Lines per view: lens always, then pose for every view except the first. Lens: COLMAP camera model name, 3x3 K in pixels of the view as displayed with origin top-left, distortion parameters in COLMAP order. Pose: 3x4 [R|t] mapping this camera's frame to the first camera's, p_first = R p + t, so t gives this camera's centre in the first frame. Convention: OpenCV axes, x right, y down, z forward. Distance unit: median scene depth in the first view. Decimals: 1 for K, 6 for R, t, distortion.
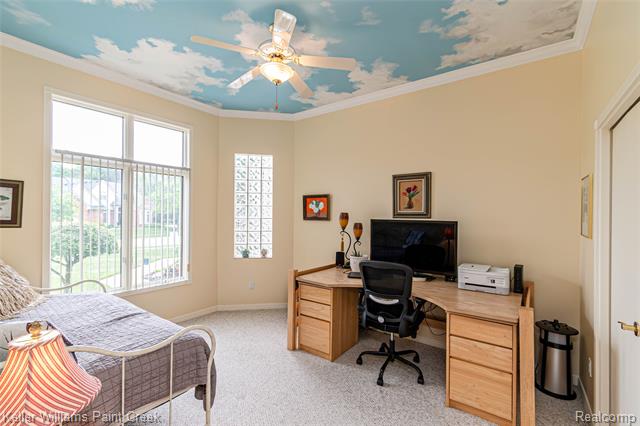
lens RADIAL K [[280.4, 0, 323.2], [0, 280.4, 213.6], [0, 0, 1]] dist [0.010317, -0.000108]
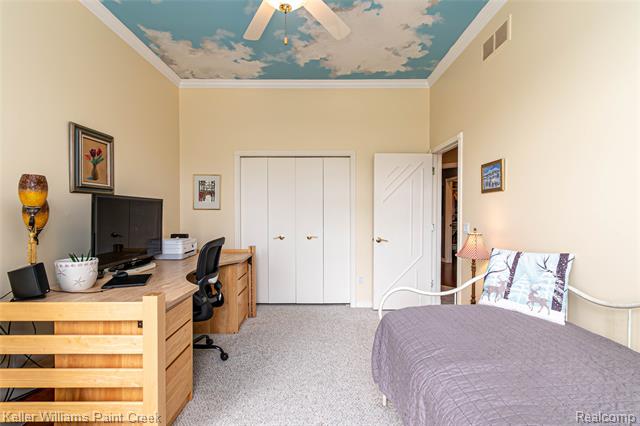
lens RADIAL K [[280.4, 0, 323.8], [0, 280.4, 210.9], [0, 0, 1]] dist [0.010317, -0.000108]
pose [[-0.577717, -0.008900, 0.816189, -0.608176], [-0.003128, 0.999957, 0.008690, 0.051919], [-0.816231, 0.002467, -0.577720, 0.966855]]
